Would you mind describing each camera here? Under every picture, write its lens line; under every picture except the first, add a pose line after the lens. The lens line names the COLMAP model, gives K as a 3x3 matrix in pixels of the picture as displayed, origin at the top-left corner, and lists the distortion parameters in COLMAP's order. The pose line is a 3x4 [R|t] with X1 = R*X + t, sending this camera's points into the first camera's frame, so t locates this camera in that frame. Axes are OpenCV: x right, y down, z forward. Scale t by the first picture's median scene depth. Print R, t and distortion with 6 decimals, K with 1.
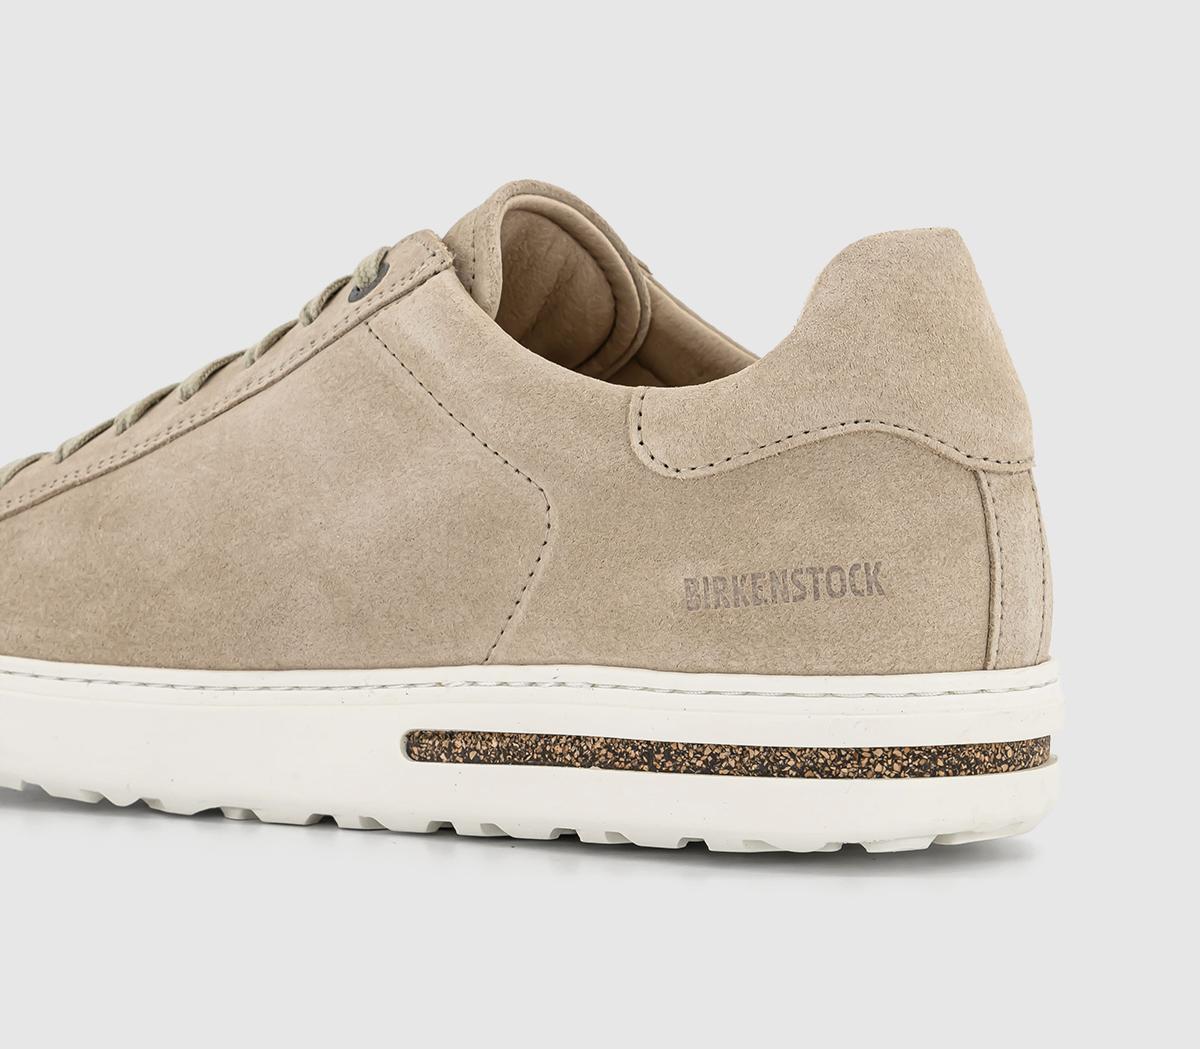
lens RADIAL K [[2789.0, 0, 600.3], [0, 2789.0, 525.6], [0, 0, 1]] dist [0.035579, 0.000000]
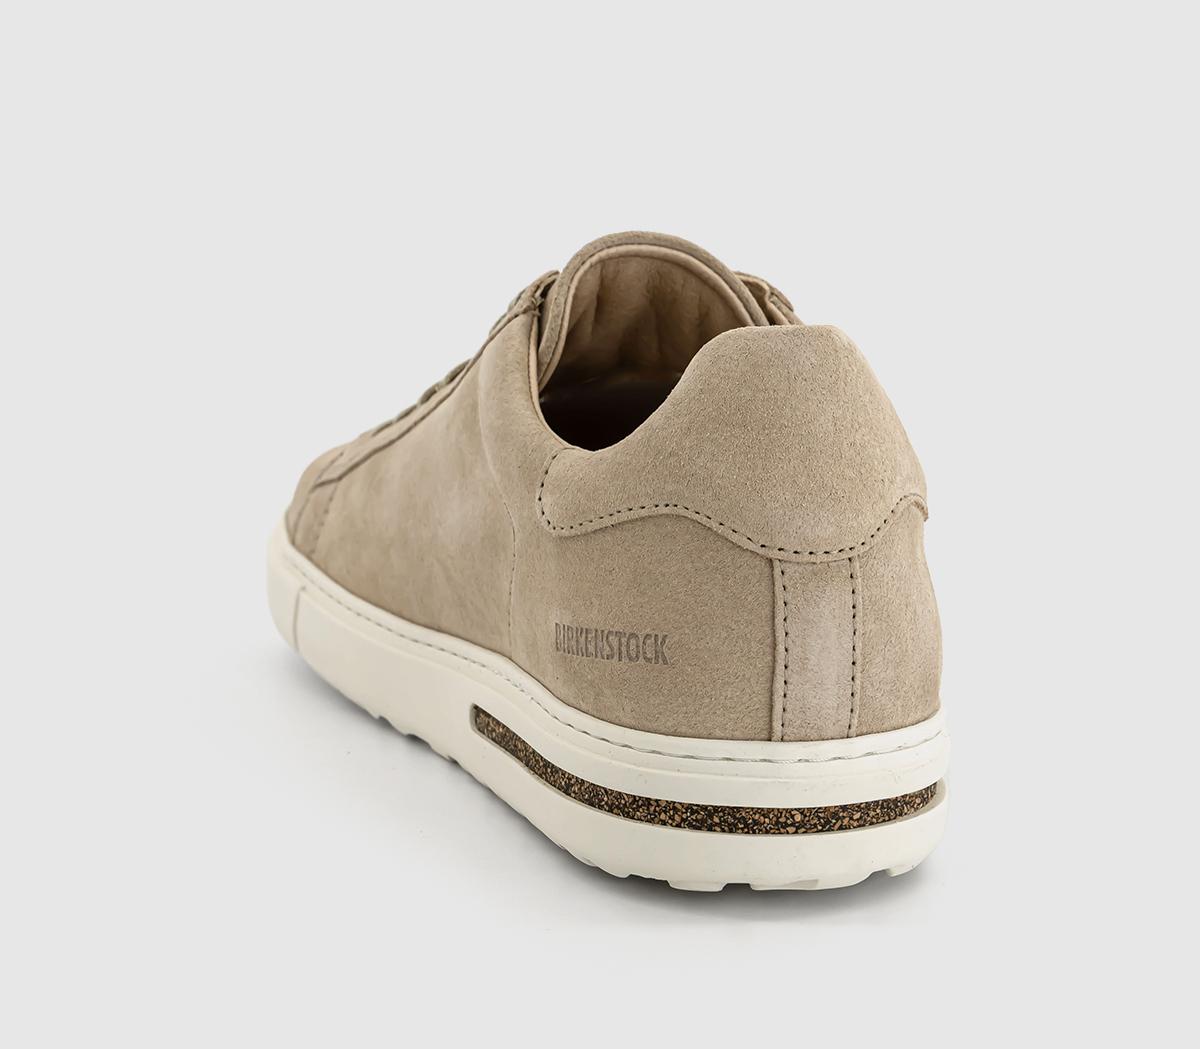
lens RADIAL K [[2449.6, 0, 599.8], [0, 2449.6, 523.3], [0, 0, 1]] dist [-0.003392, 0.000000]
pose [[0.899274, 0.095993, -0.426723, 0.481116], [-0.062575, 0.993819, 0.091693, -0.117031], [0.432887, -0.055755, 0.899722, 0.115340]]
